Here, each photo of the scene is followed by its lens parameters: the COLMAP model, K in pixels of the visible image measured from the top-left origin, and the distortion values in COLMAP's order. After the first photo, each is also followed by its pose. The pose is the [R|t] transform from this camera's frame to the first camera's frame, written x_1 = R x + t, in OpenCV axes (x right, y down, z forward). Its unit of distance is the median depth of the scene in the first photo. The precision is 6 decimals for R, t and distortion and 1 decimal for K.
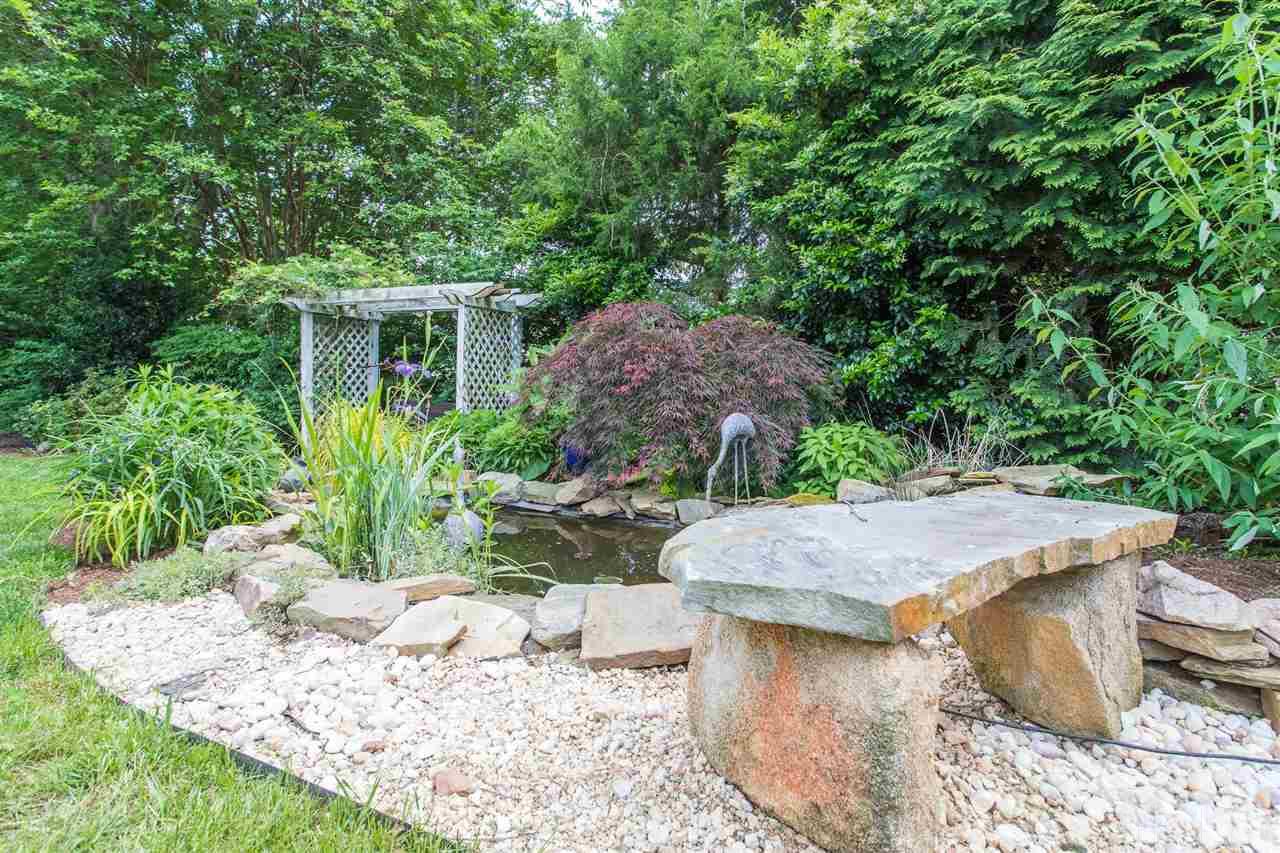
lens RADIAL K [[700.8, 0, 641.1], [0, 700.8, 425.8], [0, 0, 1]] dist [-0.002300, 0.000046]
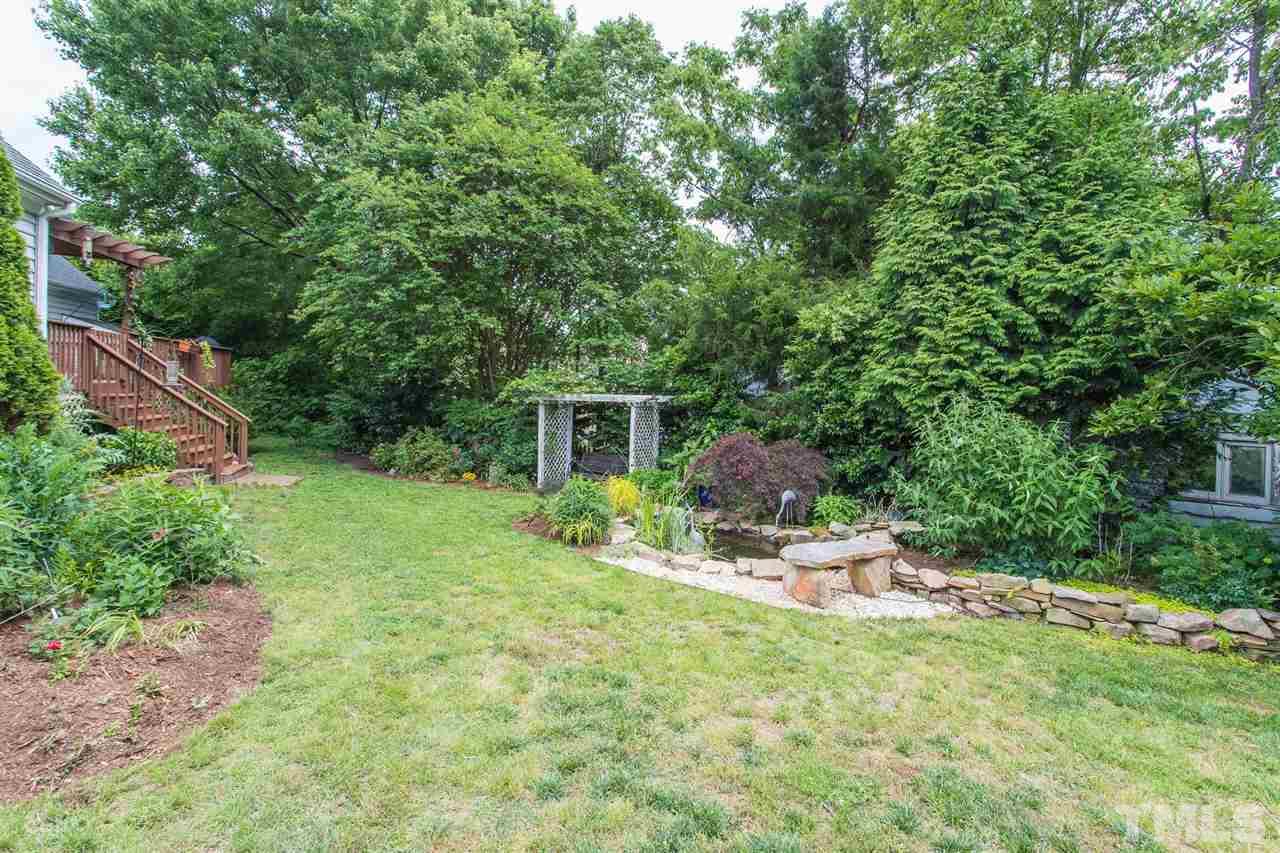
lens RADIAL K [[590.9, 0, 637.8], [0, 590.9, 428.0], [0, 0, 1]] dist [0.016153, -0.000277]
pose [[0.995645, 0.019710, -0.091122, -0.187093], [-0.019996, 0.999798, -0.002219, -0.209417], [0.091060, 0.004031, 0.995837, -1.022936]]
